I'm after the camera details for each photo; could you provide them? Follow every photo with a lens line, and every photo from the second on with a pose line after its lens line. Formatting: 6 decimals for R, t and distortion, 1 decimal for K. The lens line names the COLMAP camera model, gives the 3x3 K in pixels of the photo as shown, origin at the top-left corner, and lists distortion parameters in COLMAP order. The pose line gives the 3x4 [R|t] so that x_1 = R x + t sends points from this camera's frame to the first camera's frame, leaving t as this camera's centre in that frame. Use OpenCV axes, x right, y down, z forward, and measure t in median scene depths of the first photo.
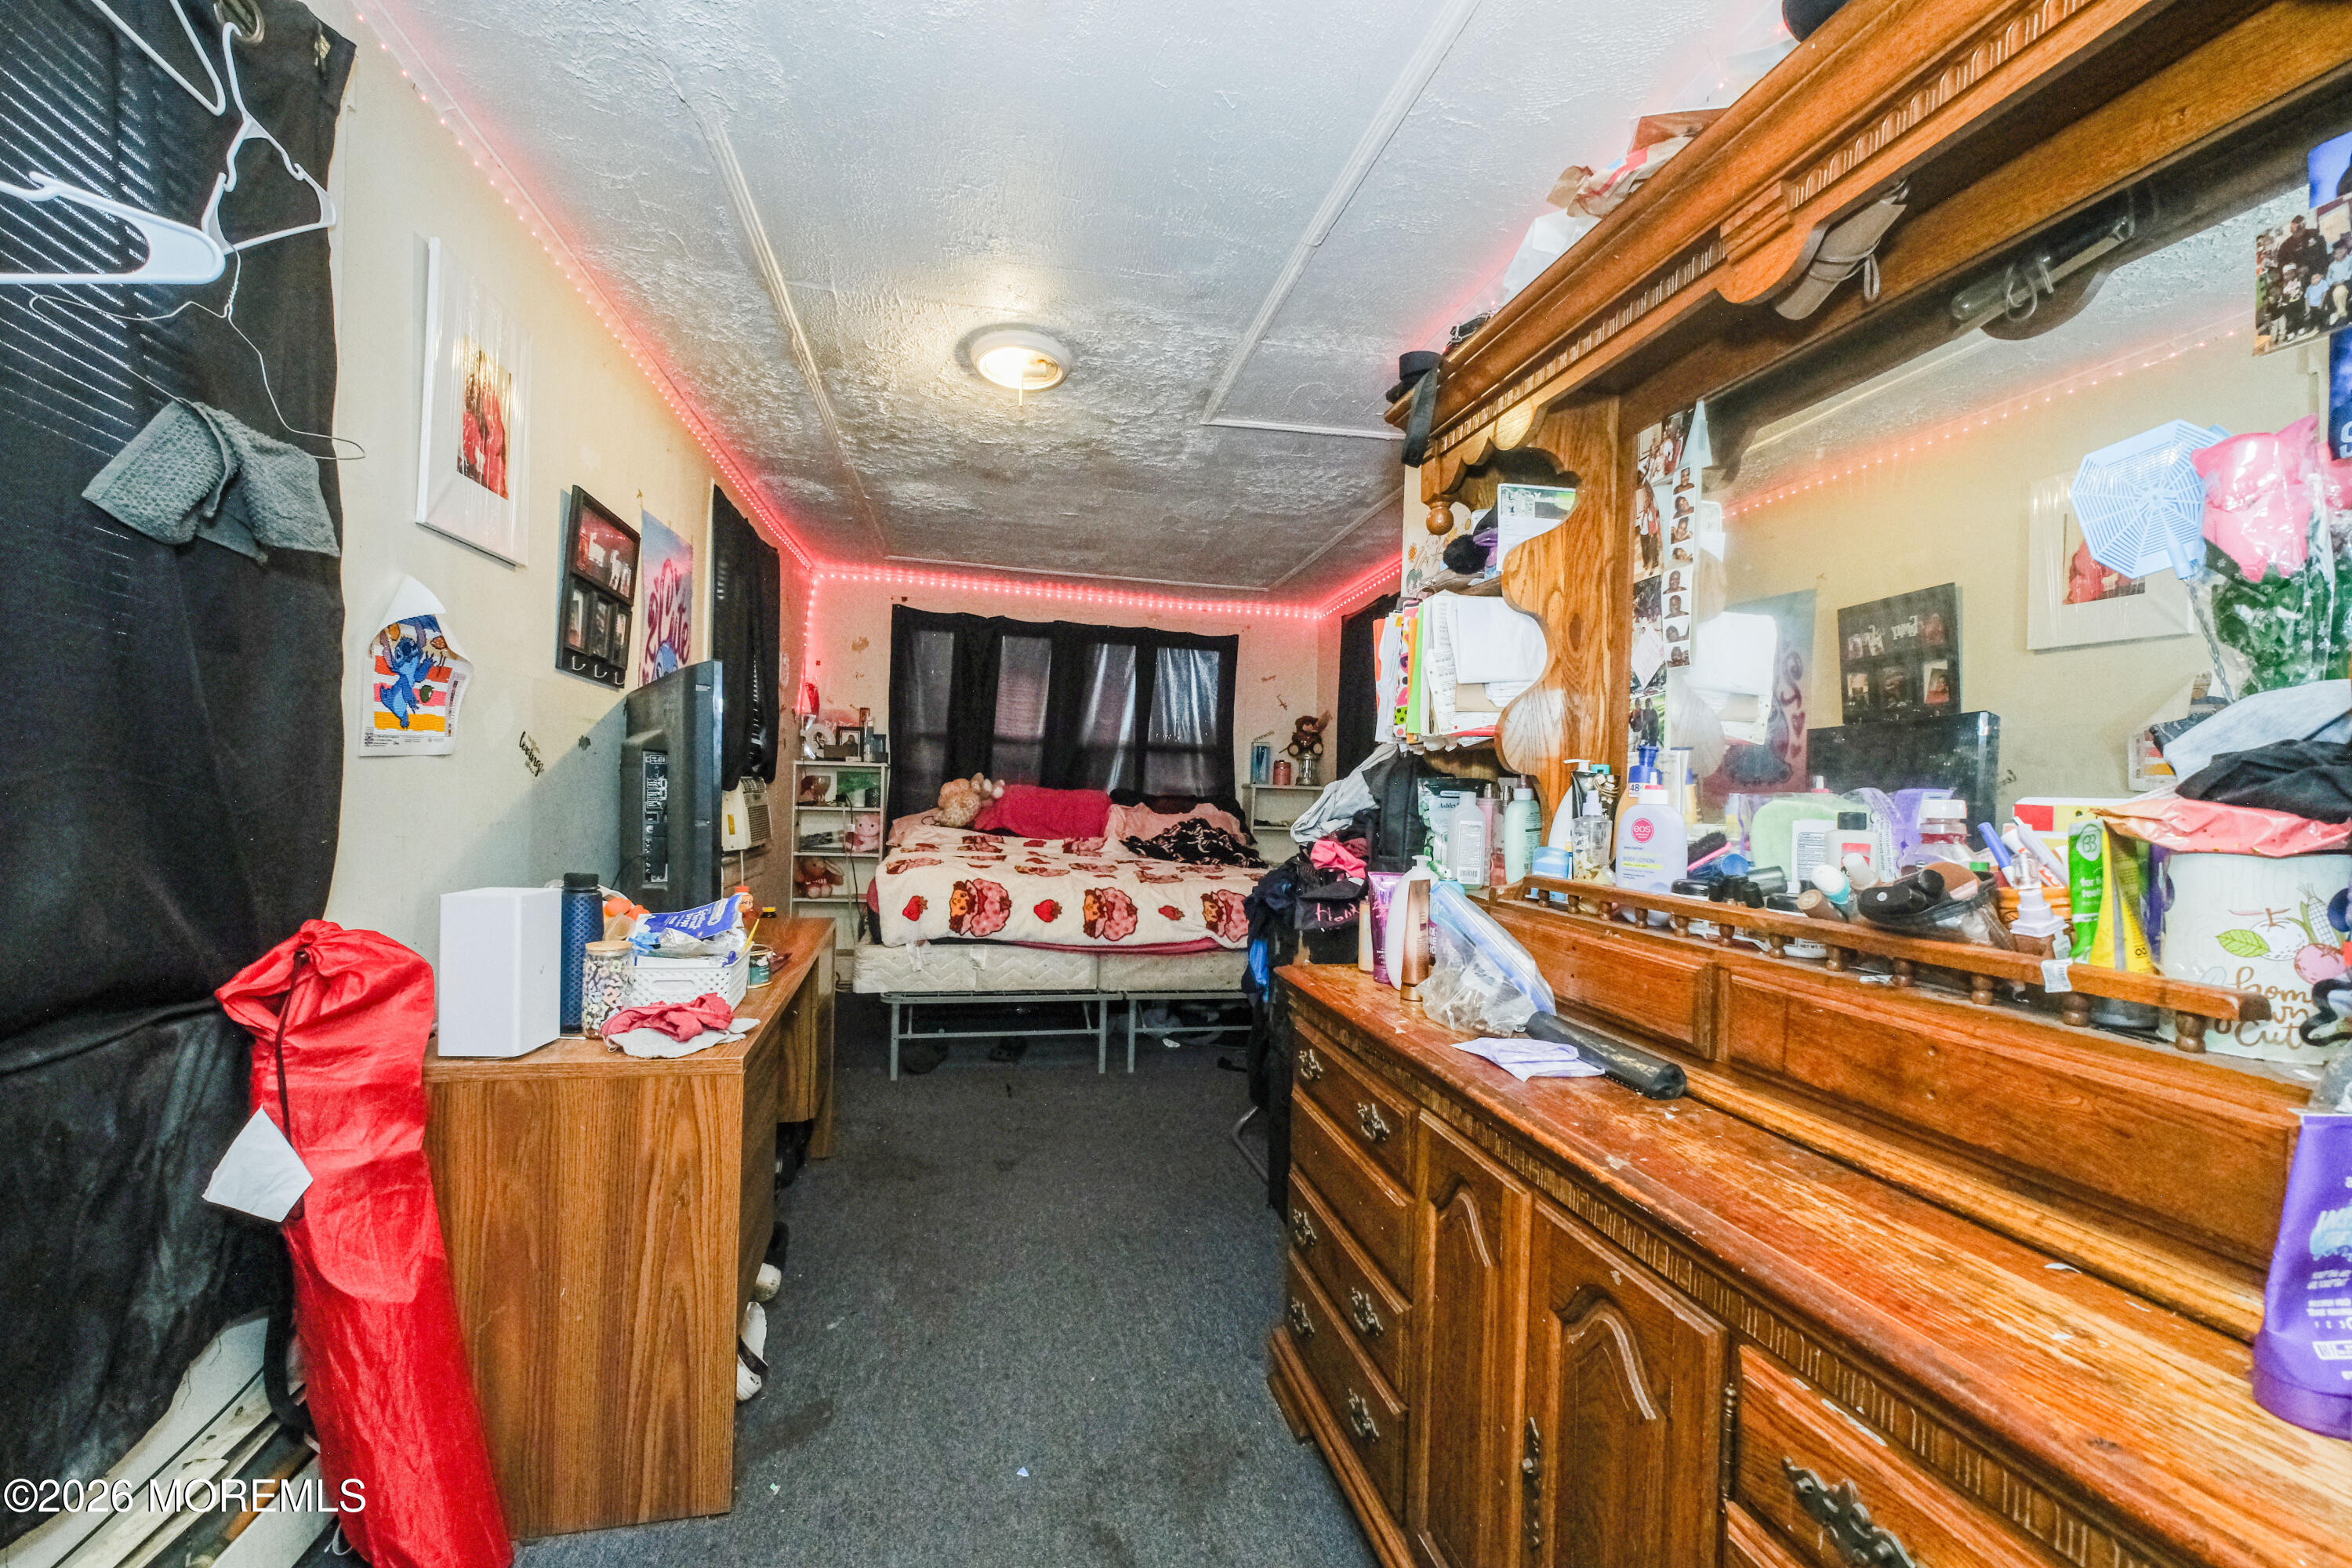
lens RADIAL K [[984.2, 0, 1170.7], [0, 984.2, 787.1], [0, 0, 1]] dist [-0.004752, -0.000370]
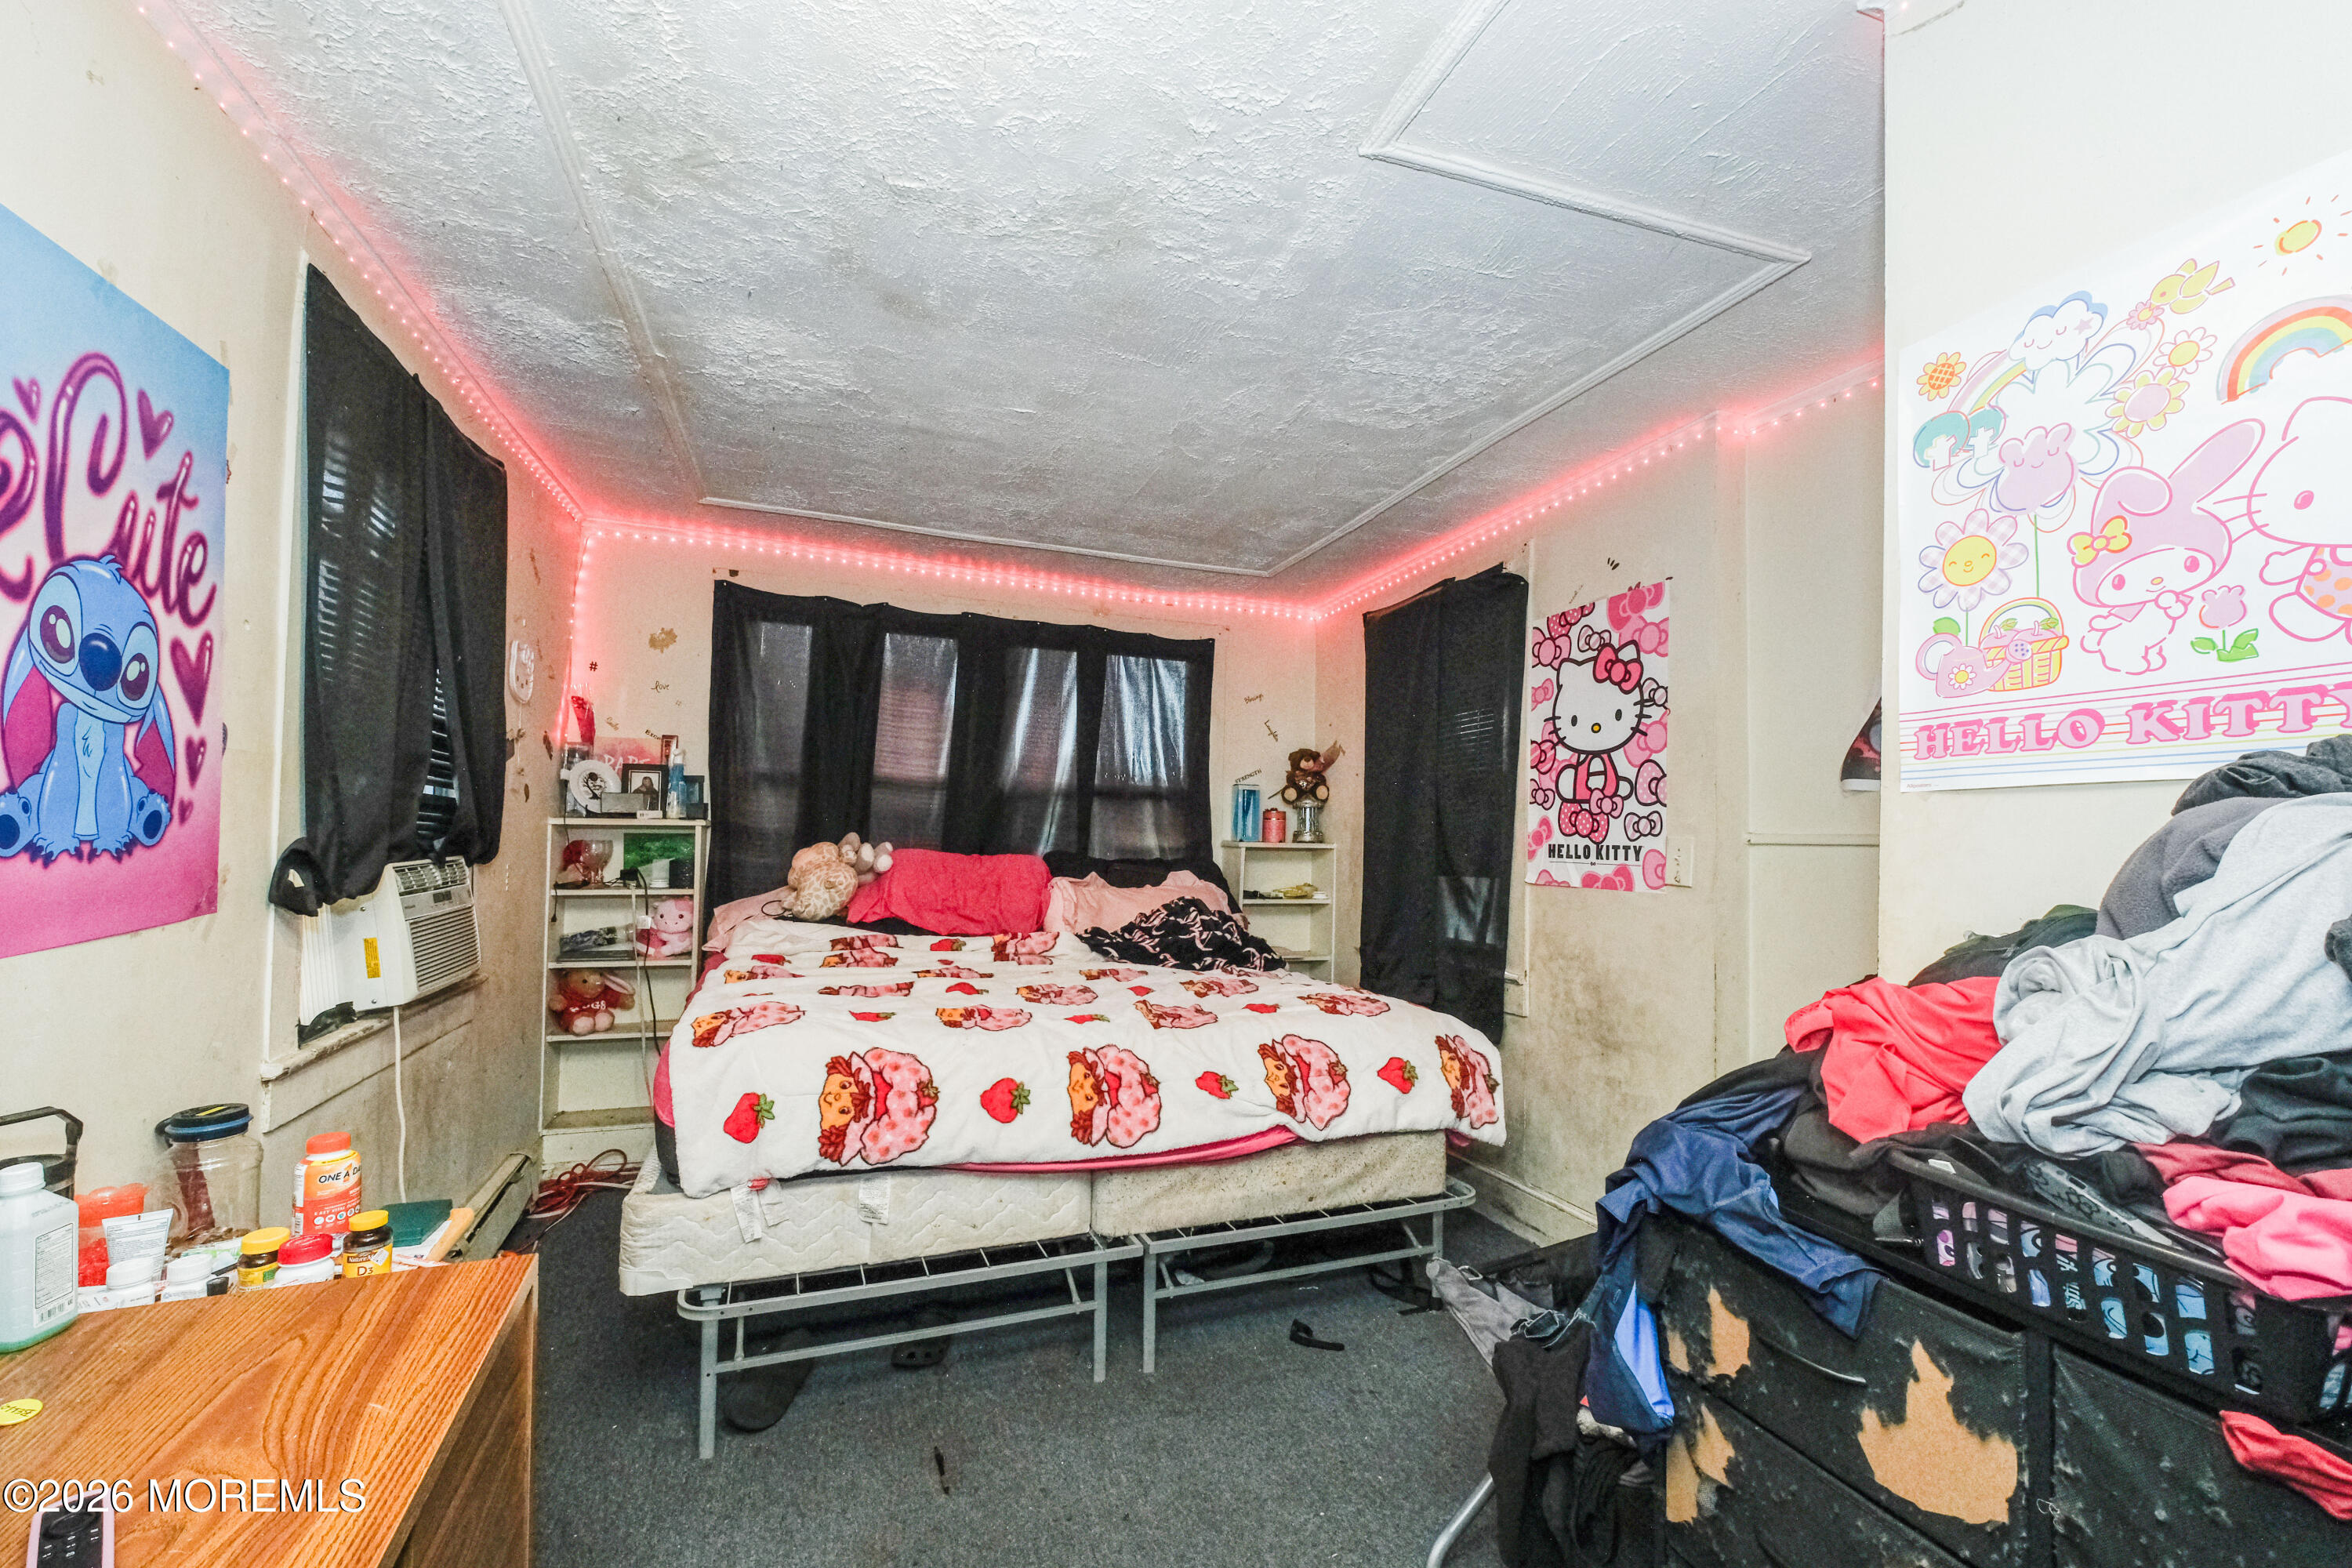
lens RADIAL K [[984.2, 0, 1183.5], [0, 984.2, 796.8], [0, 0, 1]] dist [-0.004752, -0.000370]
pose [[0.987436, -0.006350, 0.157892, -0.078760], [0.010355, 0.999645, -0.024551, -0.020533], [-0.157680, 0.025877, 0.987151, 0.308116]]
